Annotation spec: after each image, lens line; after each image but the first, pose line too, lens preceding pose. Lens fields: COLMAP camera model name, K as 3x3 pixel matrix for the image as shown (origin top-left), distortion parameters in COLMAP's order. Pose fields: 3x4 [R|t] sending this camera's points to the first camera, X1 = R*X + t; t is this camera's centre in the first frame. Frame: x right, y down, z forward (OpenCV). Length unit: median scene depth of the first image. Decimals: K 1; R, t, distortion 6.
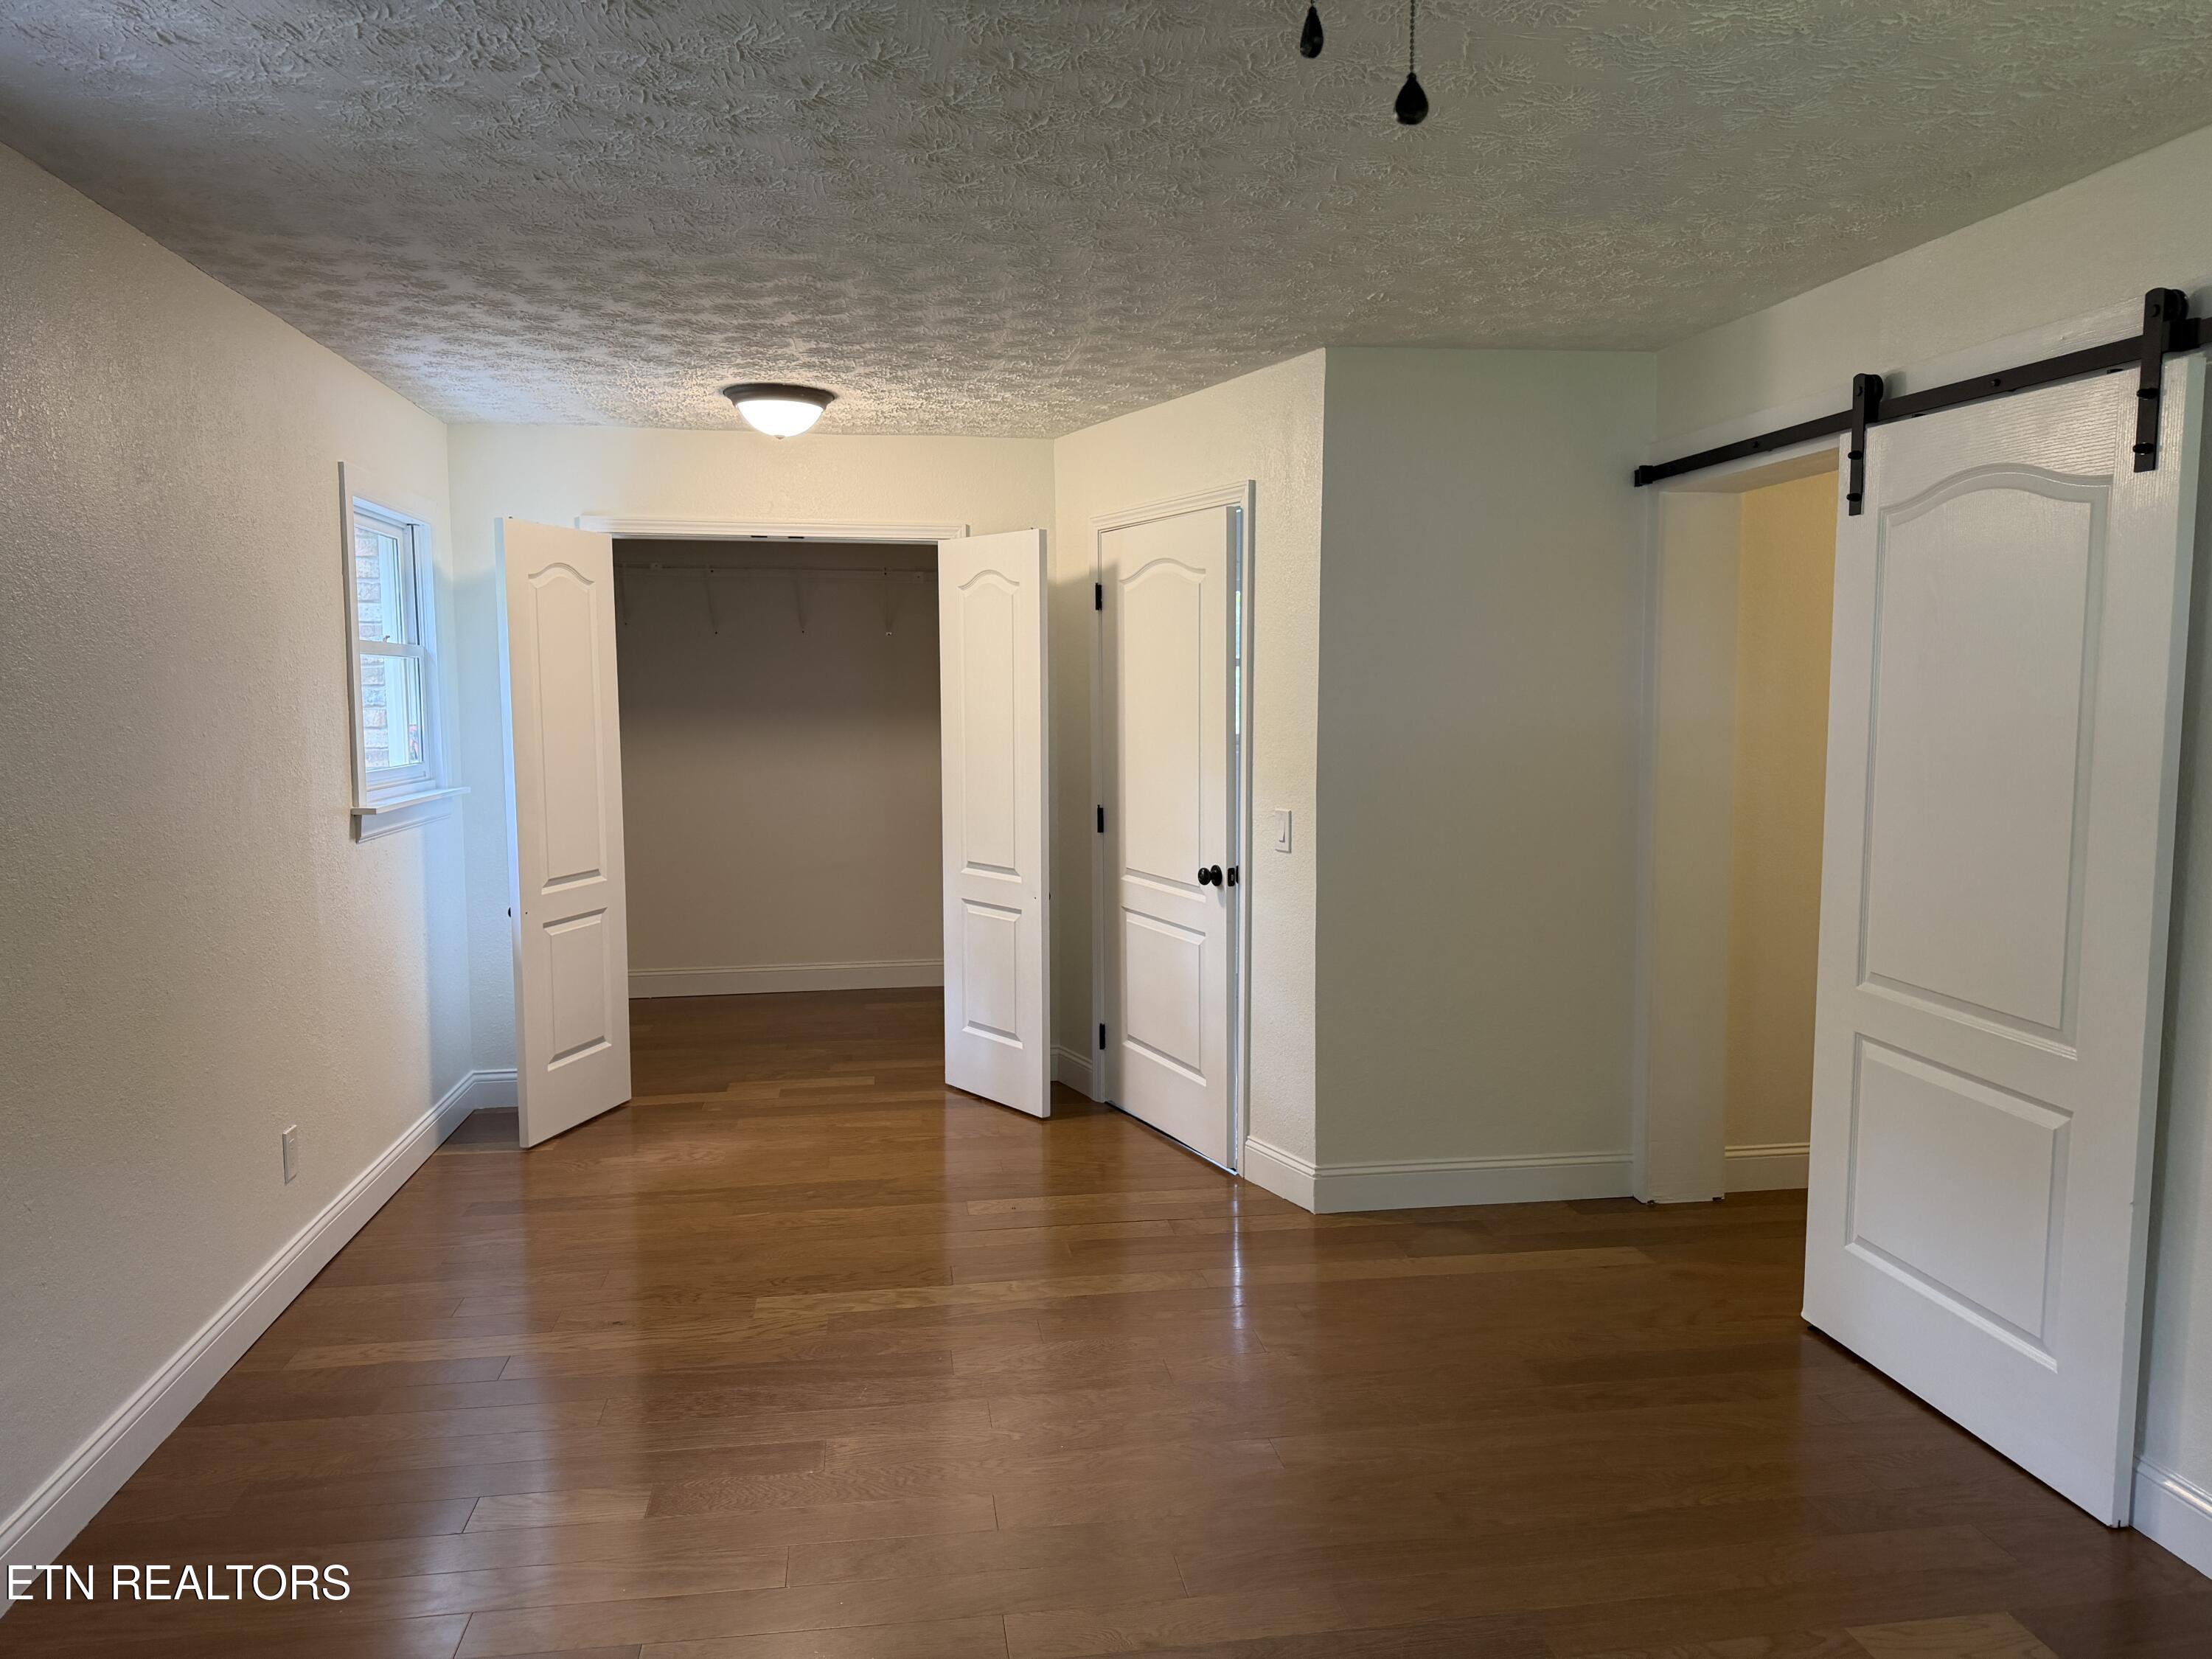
lens RADIAL K [[1552.5, 0, 1114.9], [0, 1552.5, 835.5], [0, 0, 1]] dist [0.127506, -0.182523]
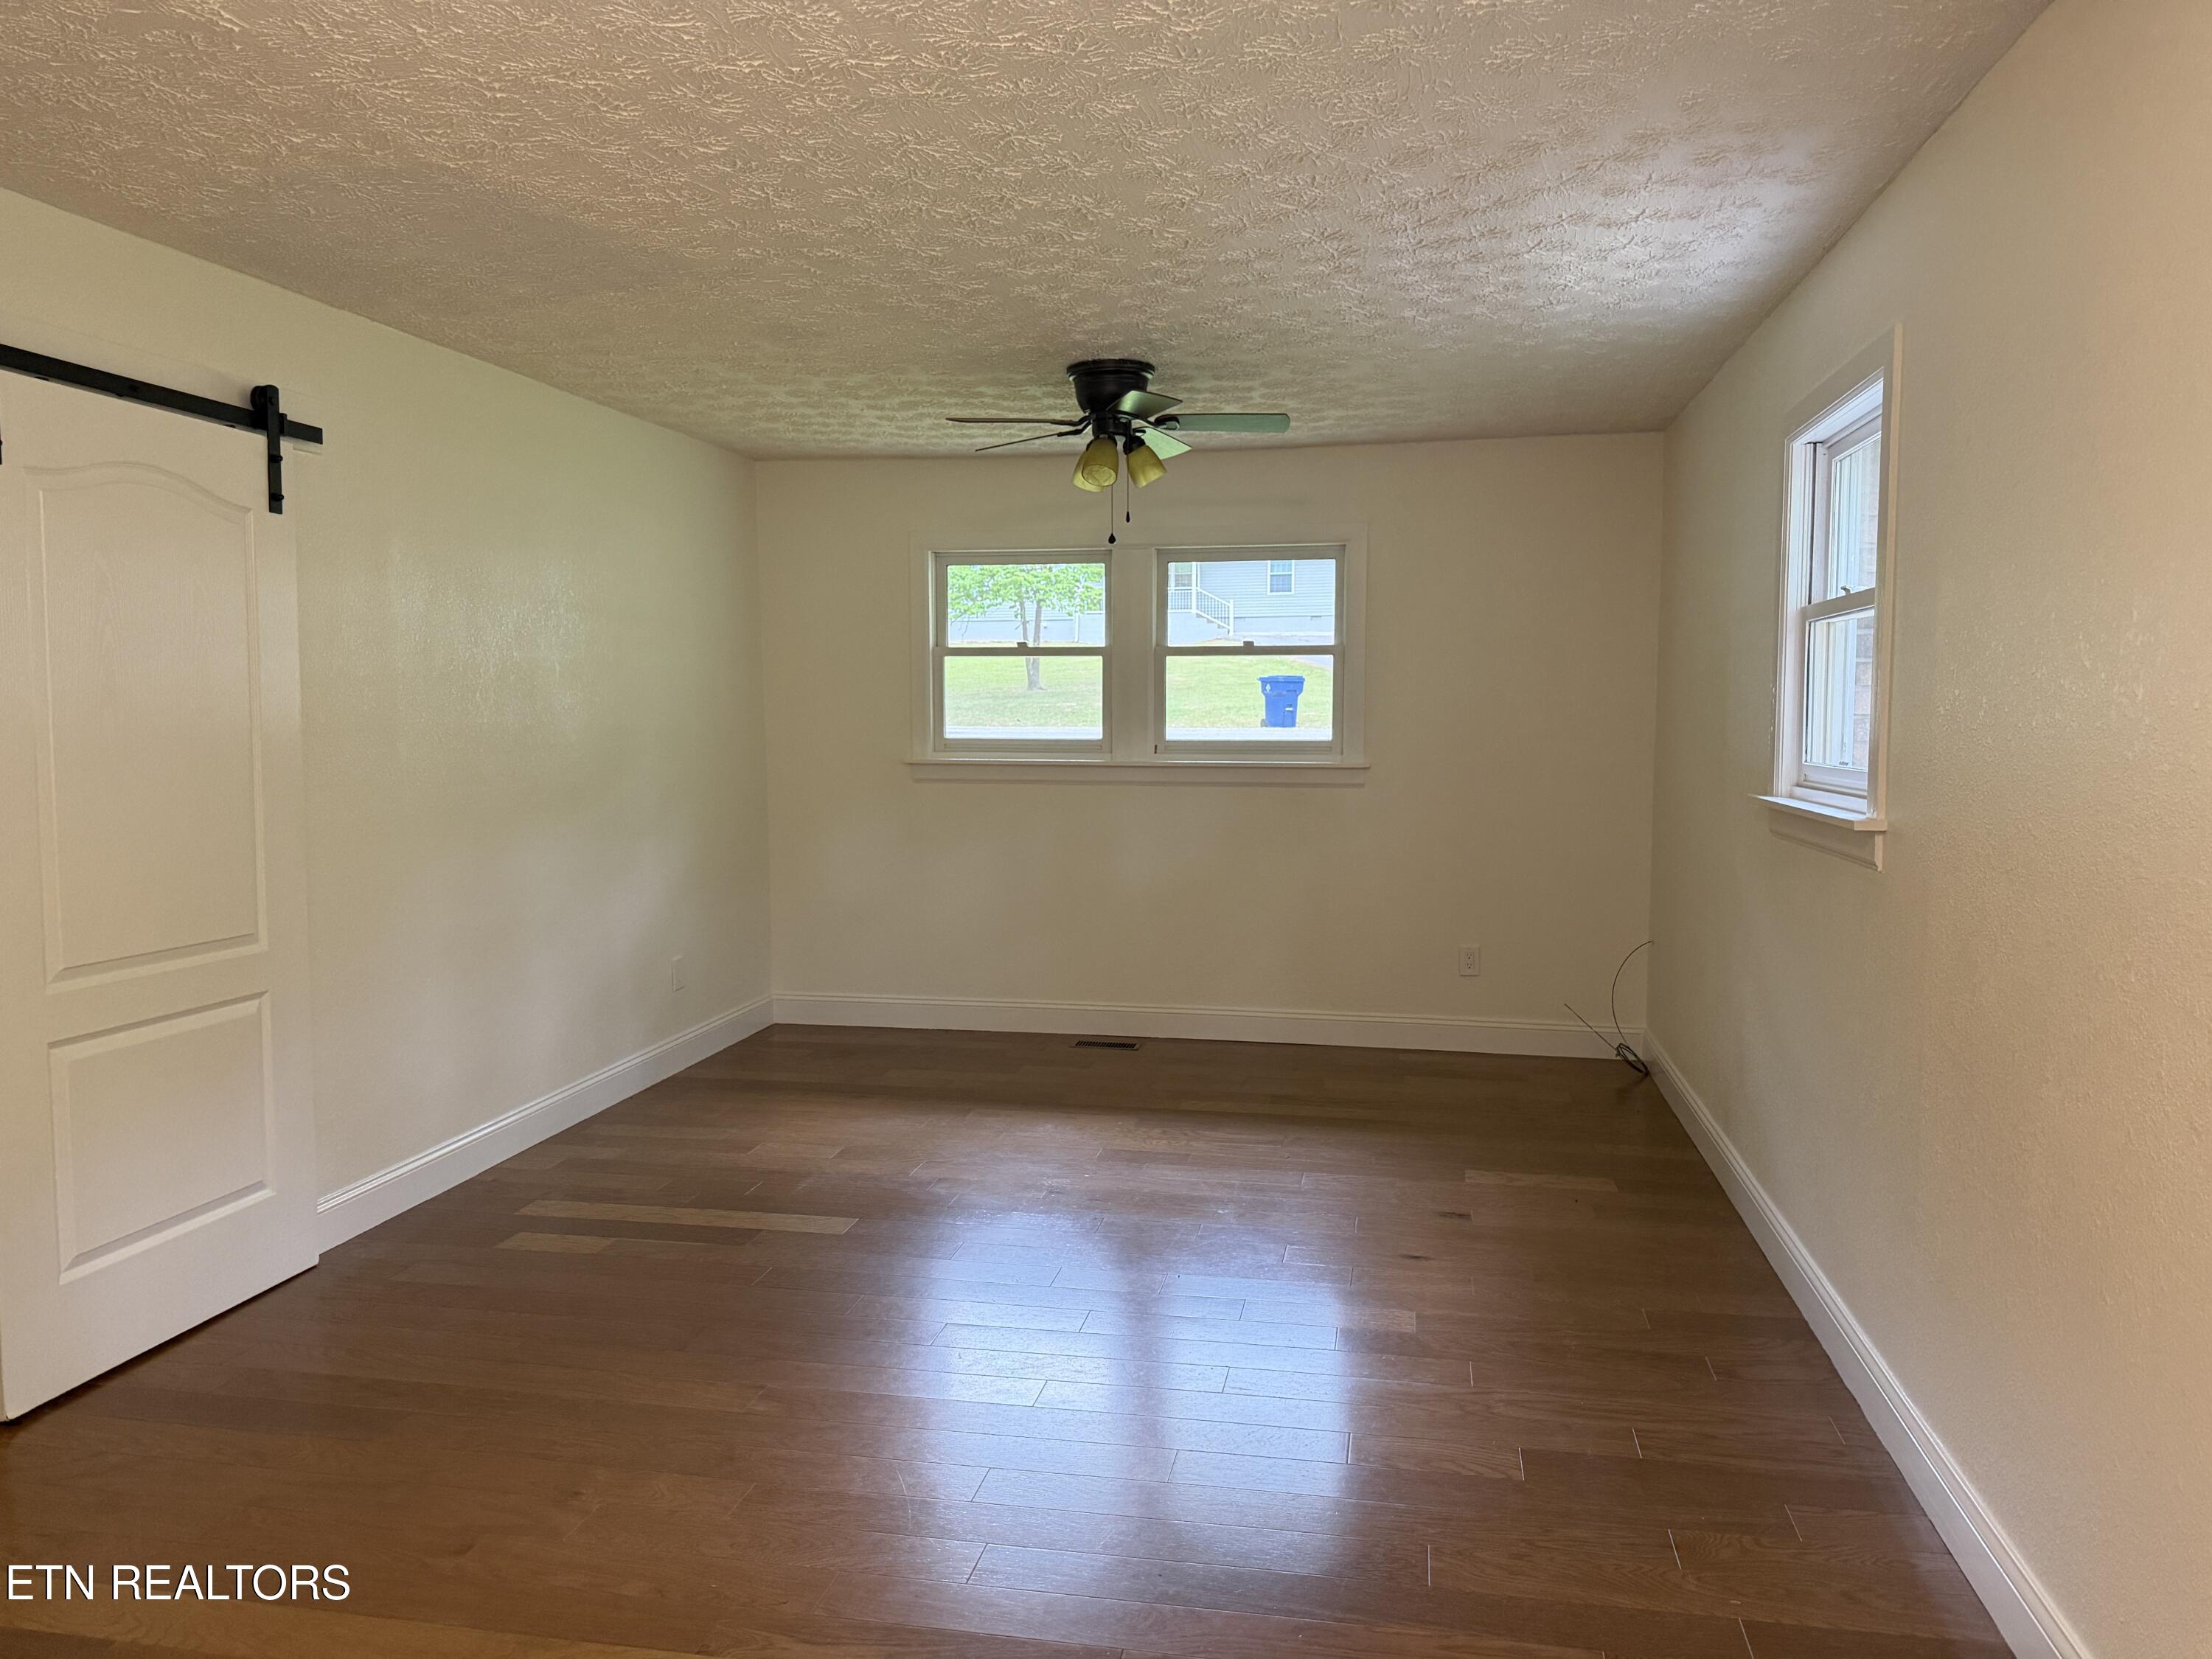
lens RADIAL K [[1552.5, 0, 1114.9], [0, 1552.5, 835.5], [0, 0, 1]] dist [0.127506, -0.182523]
pose [[-0.940312, -0.036983, 0.338298, -0.482903], [0.028424, 0.982069, 0.186366, -0.172589], [-0.339125, 0.184858, -0.922400, 1.897807]]
